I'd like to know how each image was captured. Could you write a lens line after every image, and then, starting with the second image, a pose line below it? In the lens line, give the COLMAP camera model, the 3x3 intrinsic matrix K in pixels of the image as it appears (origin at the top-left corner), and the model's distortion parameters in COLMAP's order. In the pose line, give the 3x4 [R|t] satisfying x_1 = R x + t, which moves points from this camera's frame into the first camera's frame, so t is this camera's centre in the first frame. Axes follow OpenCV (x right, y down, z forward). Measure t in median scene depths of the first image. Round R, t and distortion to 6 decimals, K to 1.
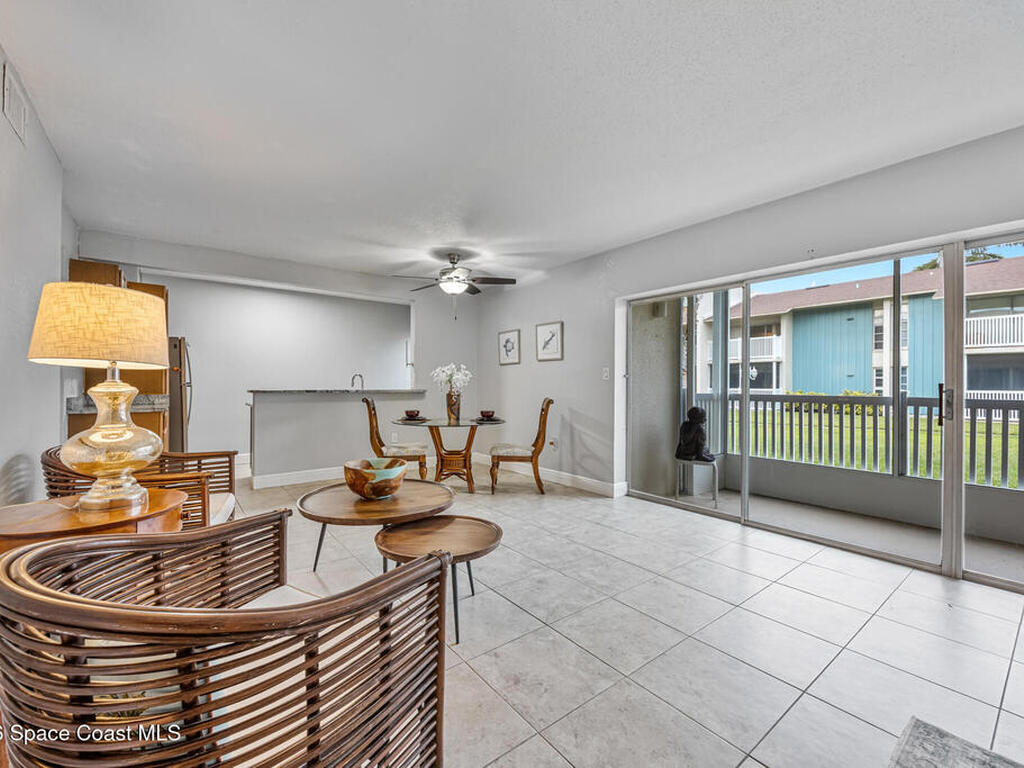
lens RADIAL K [[437.9, 0, 507.6], [0, 437.9, 383.7], [0, 0, 1]] dist [-0.002090, -0.000246]
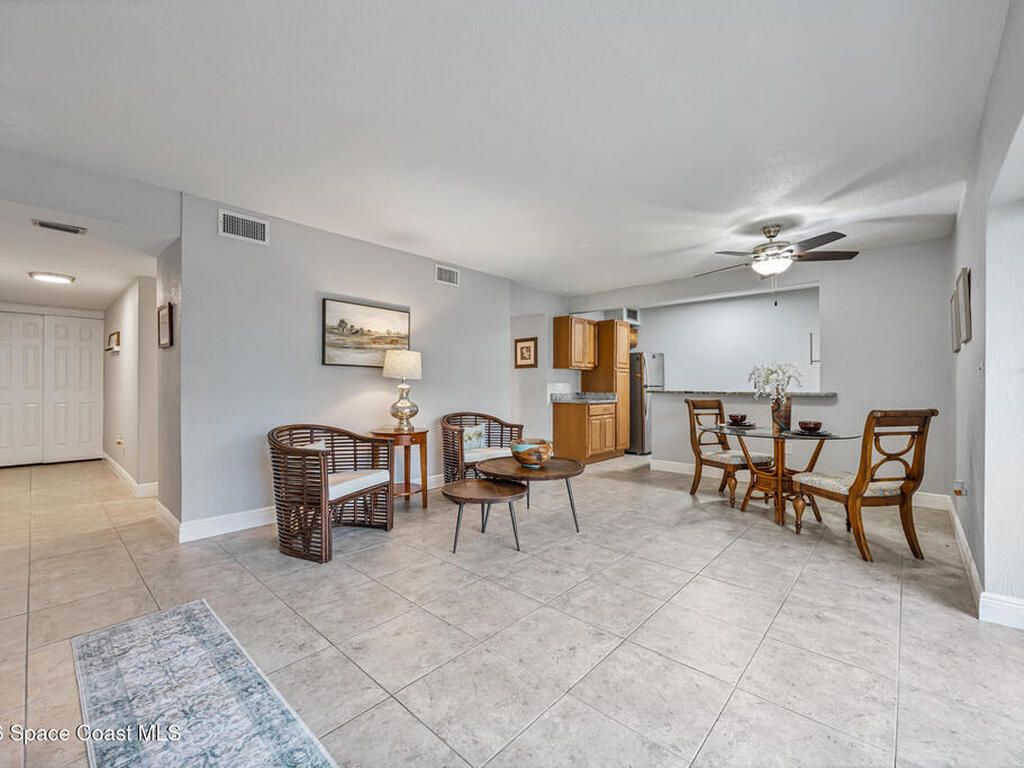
lens RADIAL K [[437.9, 0, 507.6], [0, 437.9, 383.7], [0, 0, 1]] dist [-0.002090, -0.000246]
pose [[0.172620, -0.005609, -0.984972, 0.592723], [0.000636, 0.999984, -0.005583, 0.001817], [0.984988, 0.000337, 0.172621, 0.377704]]
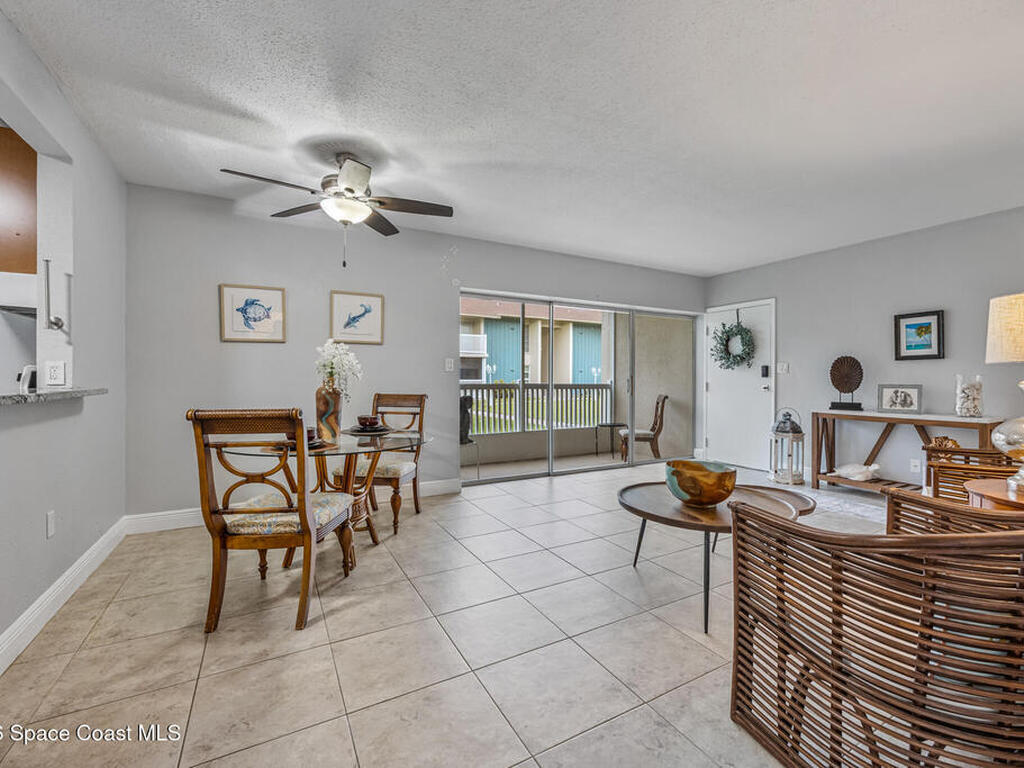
lens RADIAL K [[460.2, 0, 516.8], [0, 460.2, 378.8], [0, 0, 1]] dist [-0.001881, -0.000184]
pose [[0.150457, -0.006734, 0.988594, -0.702621], [-0.006526, 0.999948, 0.007805, -0.001183], [-0.988595, -0.007625, 0.150405, 0.678583]]
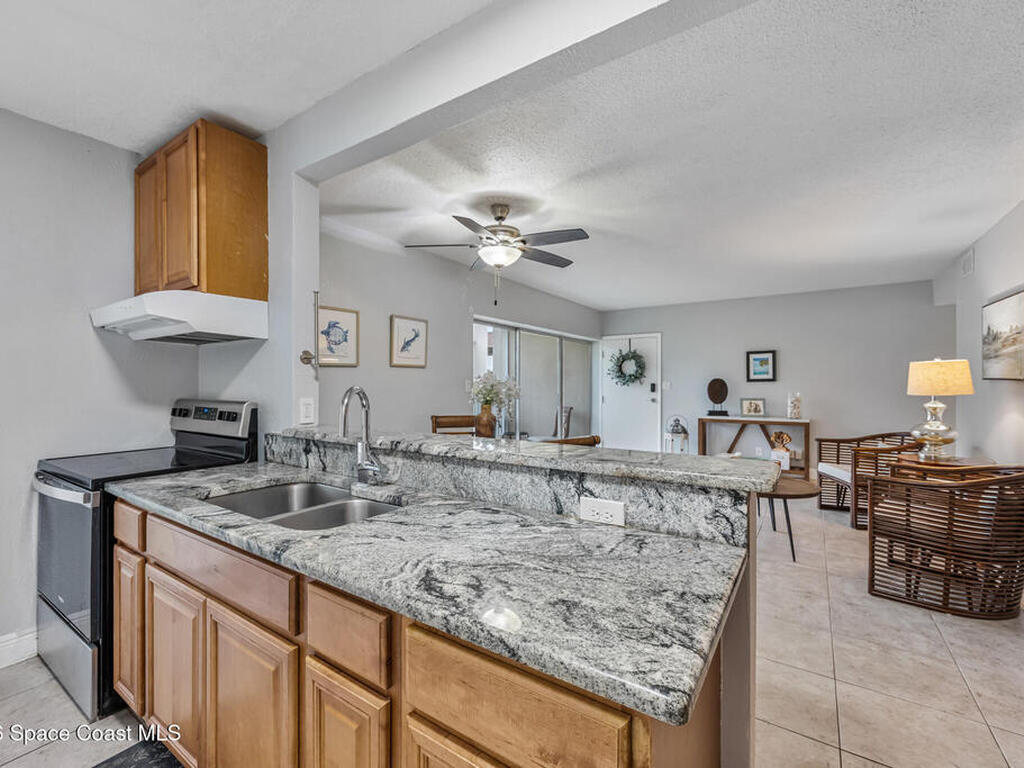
lens RADIAL K [[467.6, 0, 479.6], [0, 467.6, 384.5], [0, 0, 1]] dist [-0.000155, -0.000046]
pose [[-0.285086, -0.007532, 0.958472, -0.789162], [-0.005714, 0.999965, 0.006159, -0.031532], [-0.958485, -0.003721, -0.285119, 1.229657]]
